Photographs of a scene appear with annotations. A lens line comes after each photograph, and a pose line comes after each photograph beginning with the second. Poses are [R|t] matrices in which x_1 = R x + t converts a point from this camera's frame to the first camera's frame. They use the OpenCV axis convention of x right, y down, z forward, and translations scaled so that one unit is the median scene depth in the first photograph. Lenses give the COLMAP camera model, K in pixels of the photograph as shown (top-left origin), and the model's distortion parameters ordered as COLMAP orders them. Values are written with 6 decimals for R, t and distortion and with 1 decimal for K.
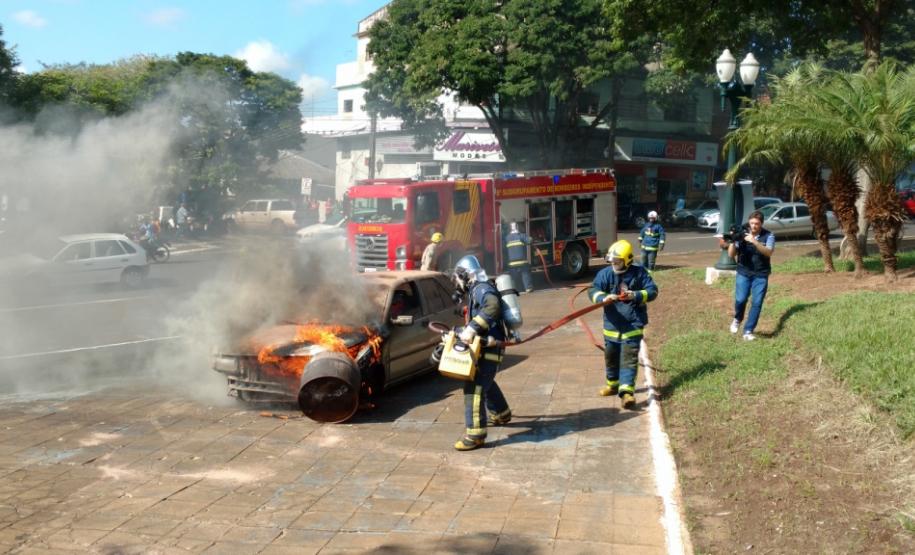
lens RADIAL K [[915.4, 0, 462.3], [0, 915.4, 297.4], [0, 0, 1]] dist [0.002966, 0.000000]
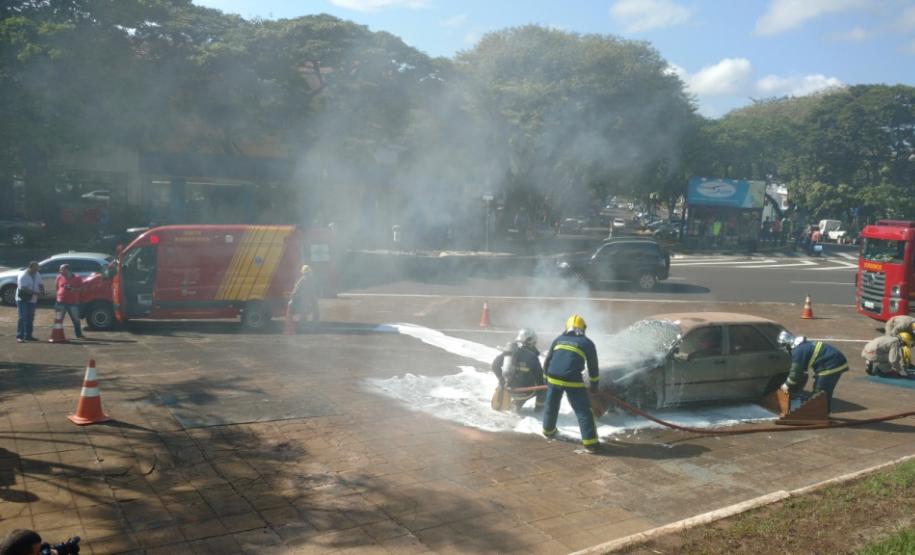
lens RADIAL K [[755.6, 0, 445.2], [0, 755.6, 302.9], [0, 0, 1]] dist [-0.002957, -0.009624]
pose [[0.672220, 0.125203, -0.729688, 0.219640], [-0.107877, 0.991642, 0.070770, -0.040735], [0.732450, 0.031143, 0.680108, 0.022346]]
